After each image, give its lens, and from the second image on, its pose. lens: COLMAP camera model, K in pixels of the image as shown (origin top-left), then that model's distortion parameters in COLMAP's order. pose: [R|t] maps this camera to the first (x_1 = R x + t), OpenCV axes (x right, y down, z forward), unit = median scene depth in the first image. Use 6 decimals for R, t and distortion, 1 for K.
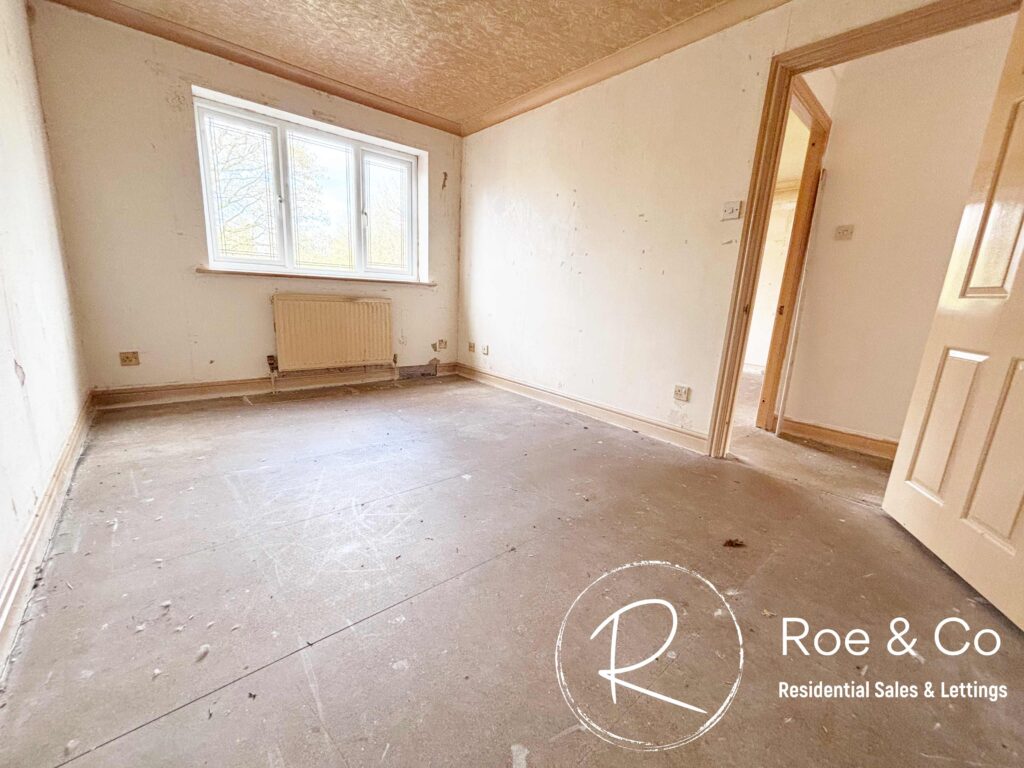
lens RADIAL K [[411.7, 0, 514.9], [0, 411.7, 383.5], [0, 0, 1]] dist [0.000211, -0.000865]
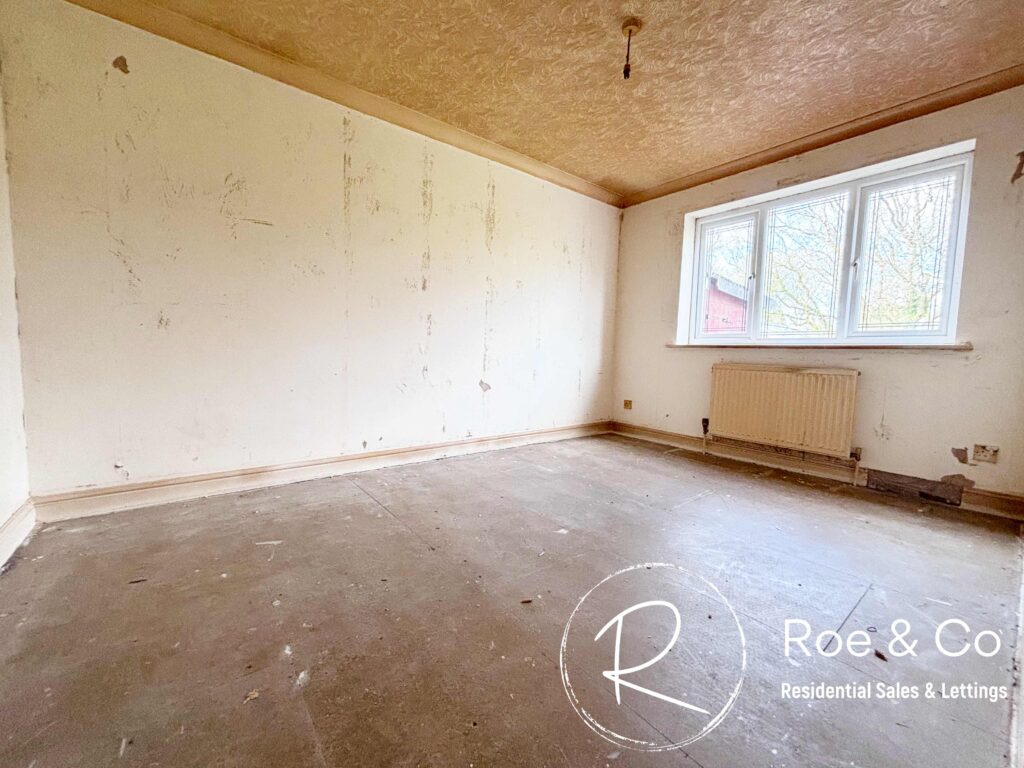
lens RADIAL K [[411.7, 0, 512.3], [0, 411.7, 387.0], [0, 0, 1]] dist [0.000211, -0.000865]
pose [[-0.046328, 0.032287, -0.998404, 0.477860], [-0.243138, 0.969055, 0.042620, -0.064525], [0.968885, 0.244724, -0.037044, 0.476877]]
